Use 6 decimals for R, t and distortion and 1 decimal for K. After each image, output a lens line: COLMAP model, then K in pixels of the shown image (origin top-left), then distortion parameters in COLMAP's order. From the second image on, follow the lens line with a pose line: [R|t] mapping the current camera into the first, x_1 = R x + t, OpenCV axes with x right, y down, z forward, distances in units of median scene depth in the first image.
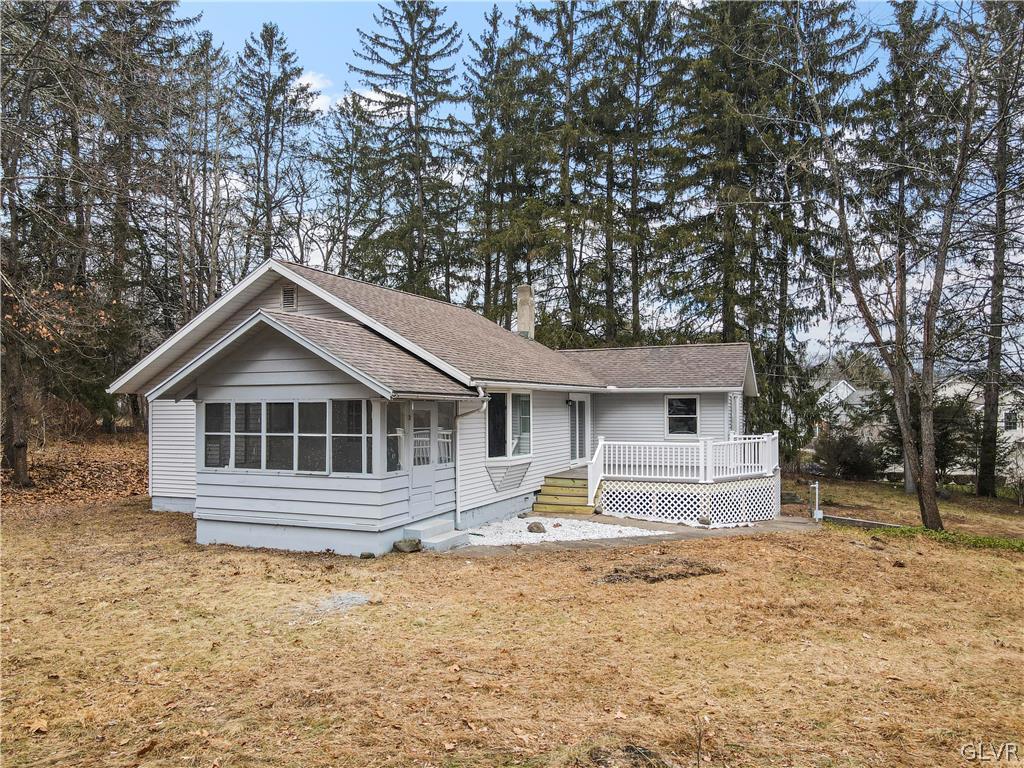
lens RADIAL K [[738.7, 0, 512.0], [0, 738.7, 384.0], [0, 0, 1]] dist [0.008326, 0.004204]
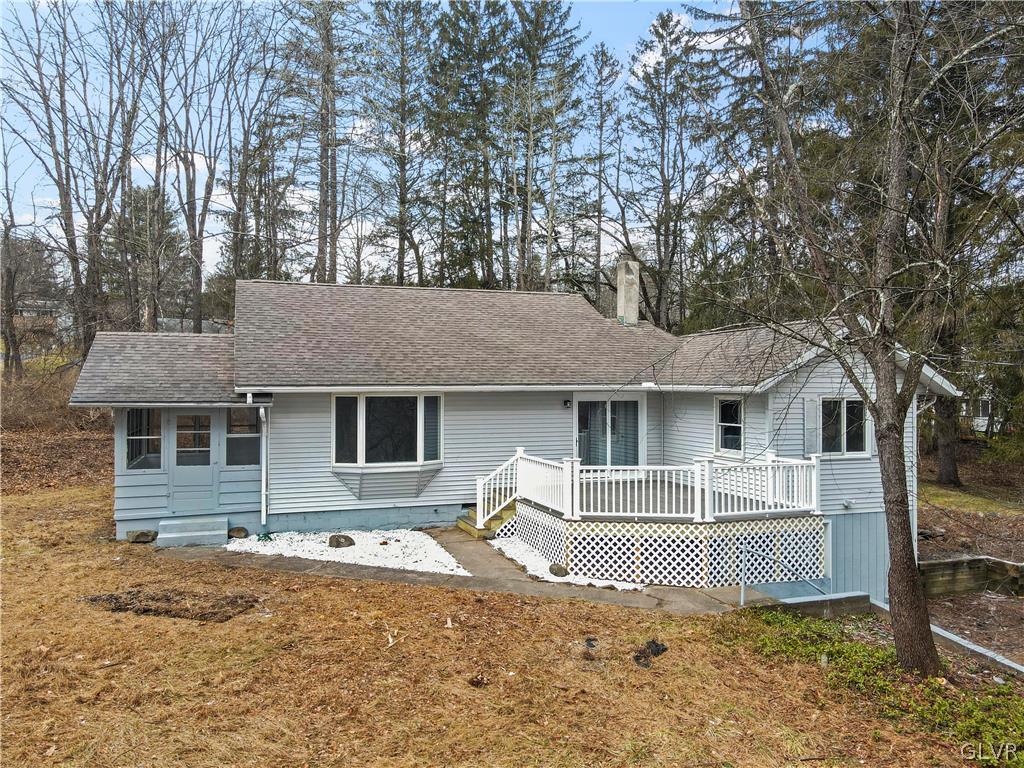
lens RADIAL K [[738.7, 0, 512.0], [0, 738.7, 384.0], [0, 0, 1]] dist [0.008326, 0.004204]
pose [[0.689601, -0.001079, -0.724188, 0.700246], [0.019639, 0.999659, 0.017212, -0.014679], [0.723923, -0.026092, 0.689387, 0.414694]]
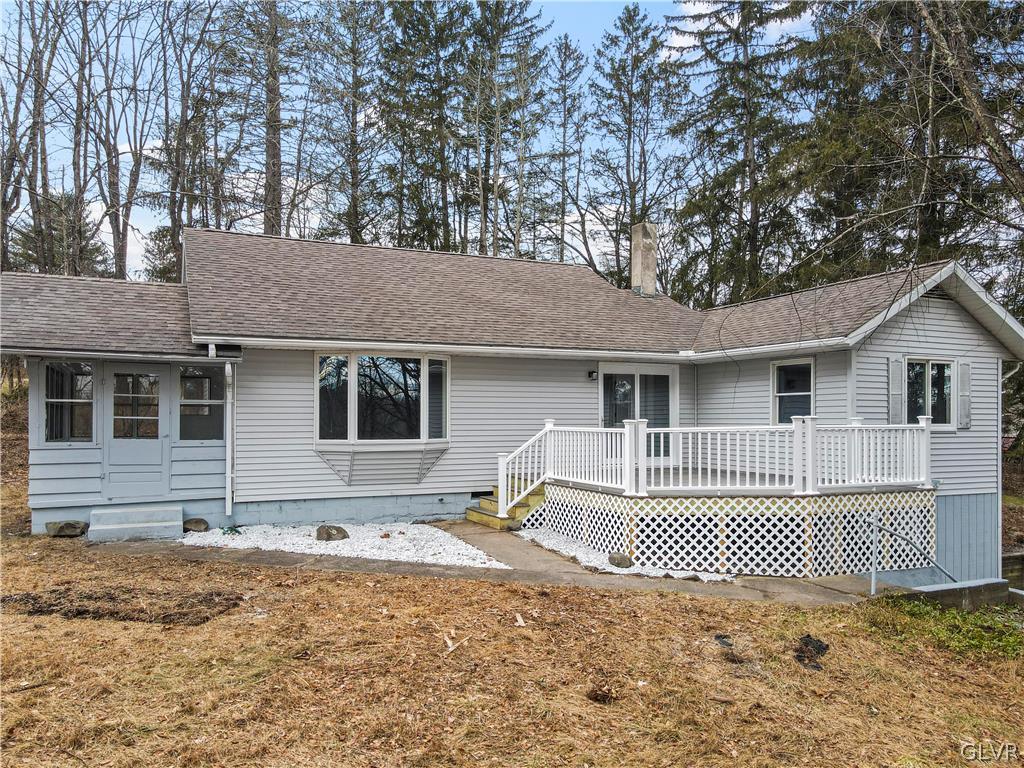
lens RADIAL K [[743.9, 0, 508.5], [0, 743.9, 417.1], [0, 0, 1]] dist [0.015983, -0.002019]
pose [[0.746868, 0.001774, -0.664970, 0.536557], [0.018061, 0.999573, 0.022951, 0.051072], [0.664727, -0.029151, 0.746517, 0.454447]]
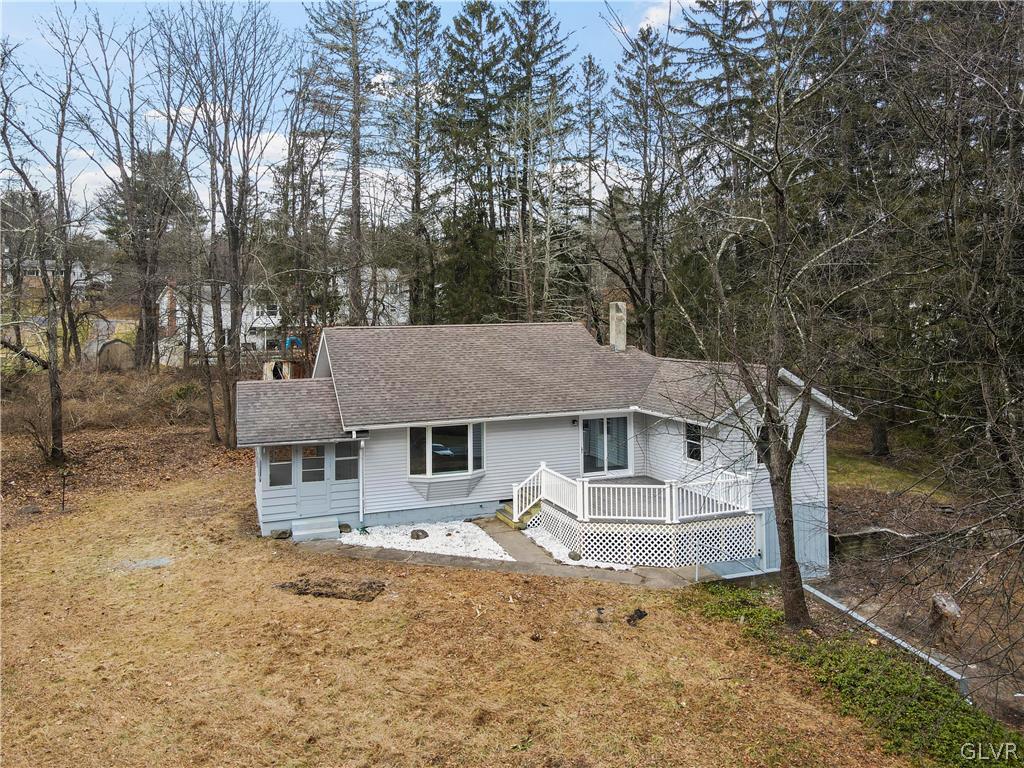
lens RADIAL K [[730.0, 0, 510.7], [0, 730.0, 313.3], [0, 0, 1]] dist [0.000954, 0.005917]
pose [[0.698219, -0.017961, -0.715659, 0.889004], [0.032430, 0.999452, 0.006557, -0.167845], [0.715149, -0.027787, 0.698419, 0.167931]]
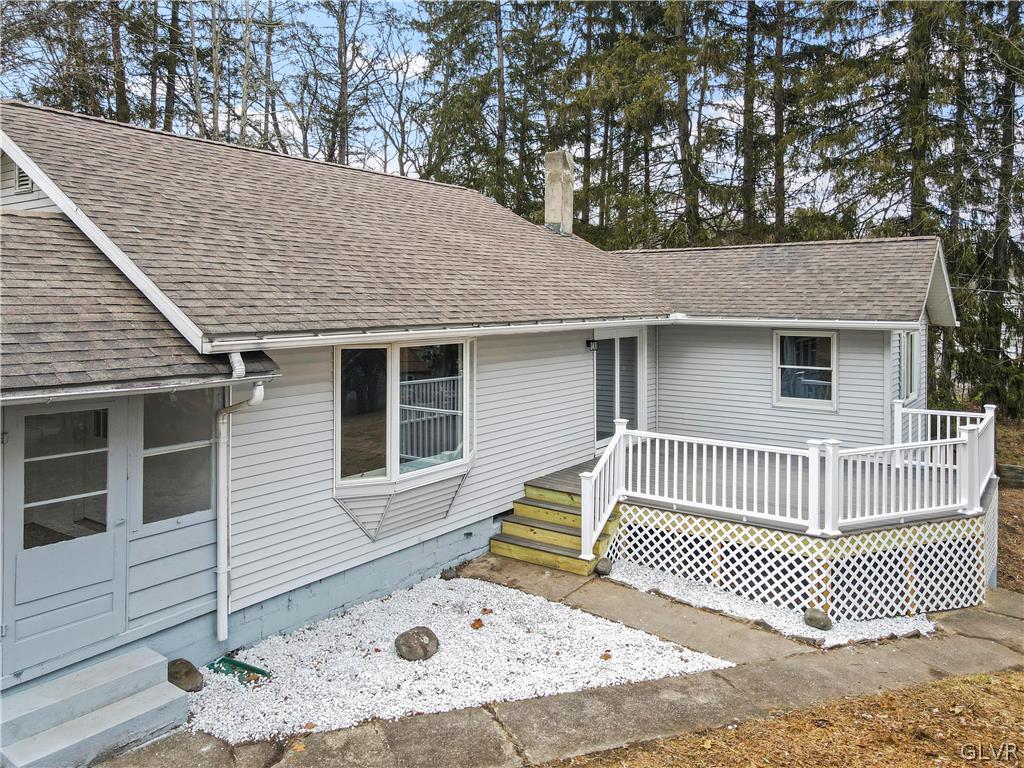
lens RADIAL K [[761.6, 0, 503.6], [0, 761.6, 304.2], [0, 0, 1]] dist [0.008724, 0.002740]
pose [[0.974504, 0.005234, -0.224311, 0.157883], [0.002515, 0.999410, 0.034247, -0.030150], [0.224358, -0.033938, 0.973916, 0.441036]]
